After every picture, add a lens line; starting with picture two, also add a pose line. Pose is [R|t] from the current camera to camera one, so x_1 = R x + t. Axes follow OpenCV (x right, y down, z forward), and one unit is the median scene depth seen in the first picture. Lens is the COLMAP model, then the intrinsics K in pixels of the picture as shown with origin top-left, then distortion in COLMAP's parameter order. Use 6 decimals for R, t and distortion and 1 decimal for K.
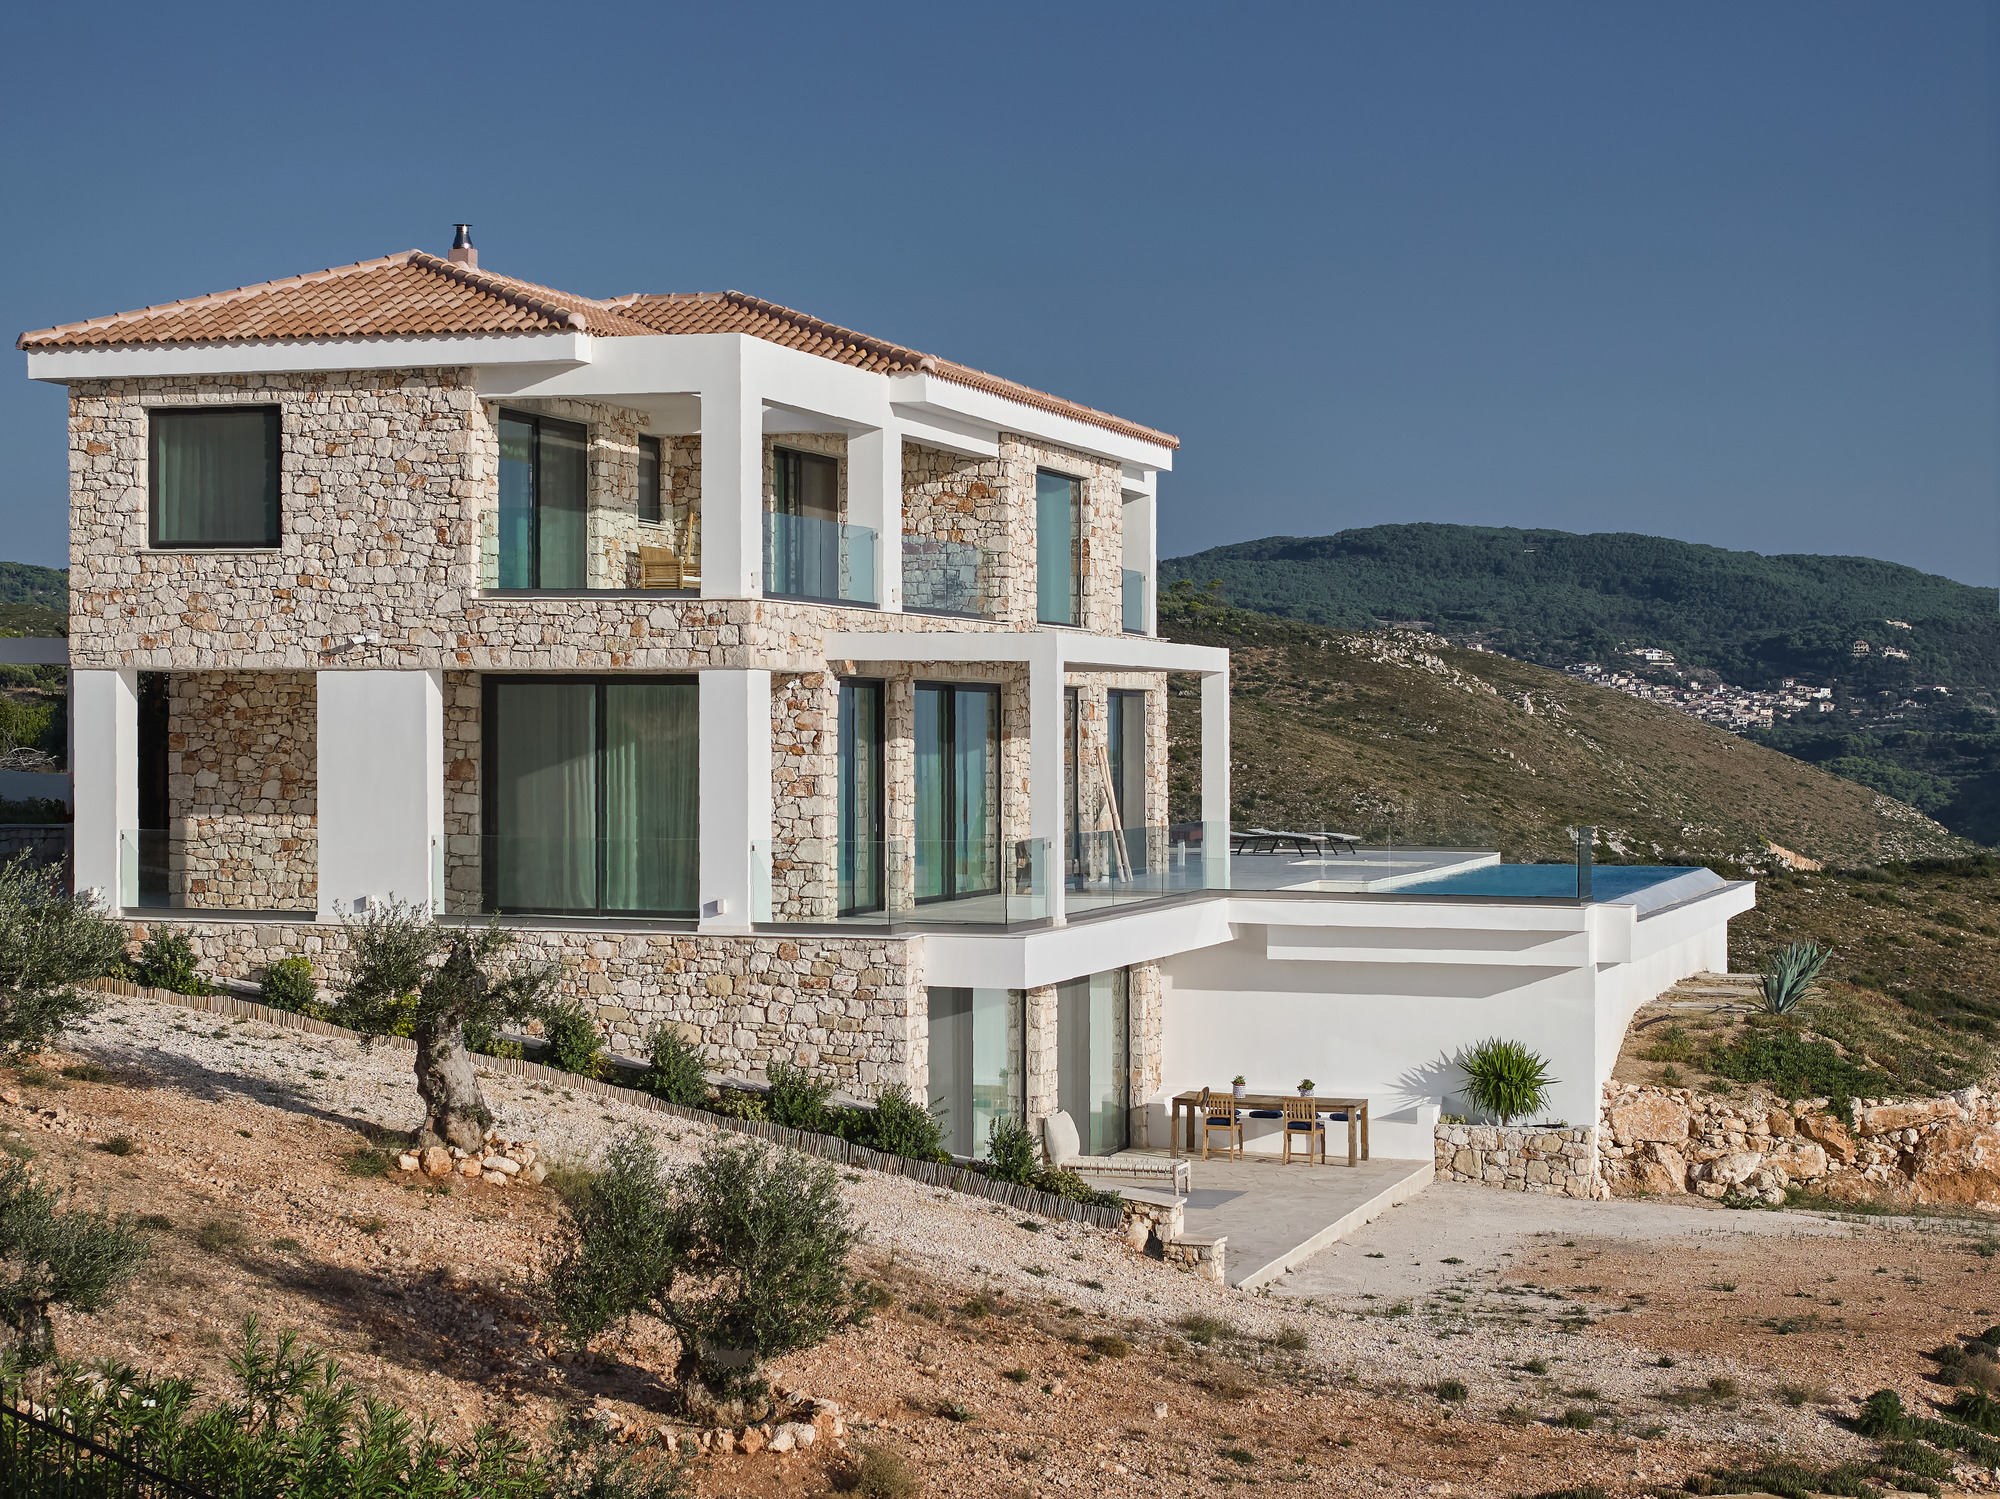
lens RADIAL K [[4201.3, 0, 1000.0], [0, 4201.3, 749.5], [0, 0, 1]] dist [-0.025565, 2.564549]
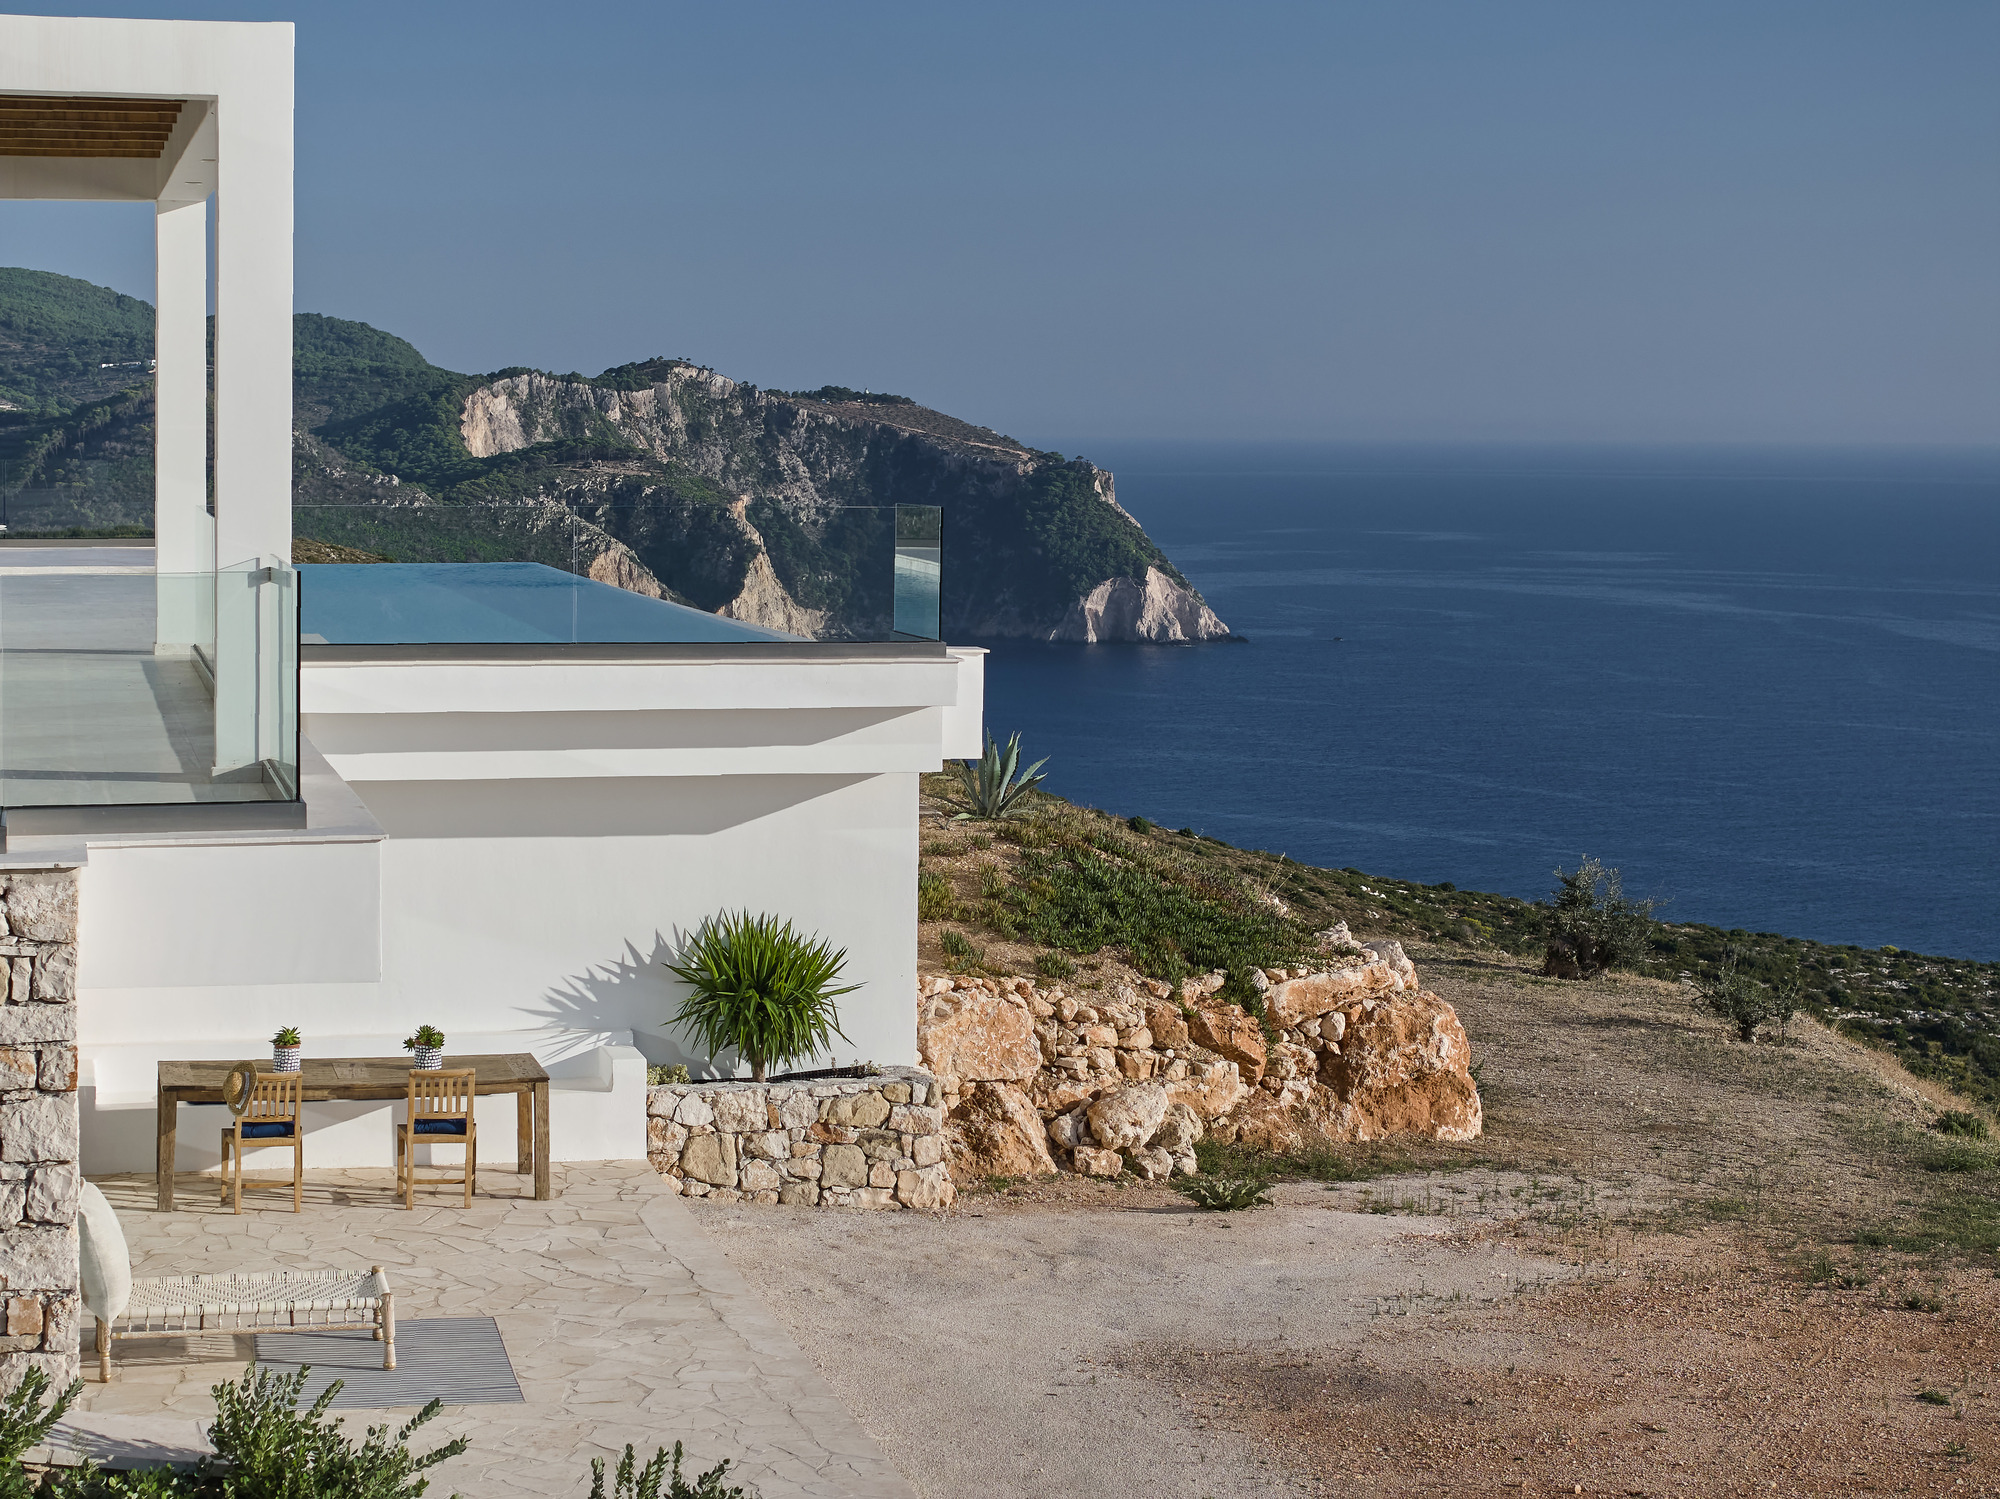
lens RADIAL K [[4047.5, 0, 1000.0], [0, 4047.5, 749.5], [0, 0, 1]] dist [-0.144186, 0.816593]
pose [[0.884494, -0.042011, 0.464655, -0.084977], [0.004376, 0.996641, 0.081780, 0.007920], [-0.466530, -0.070300, 0.881707, 0.546794]]
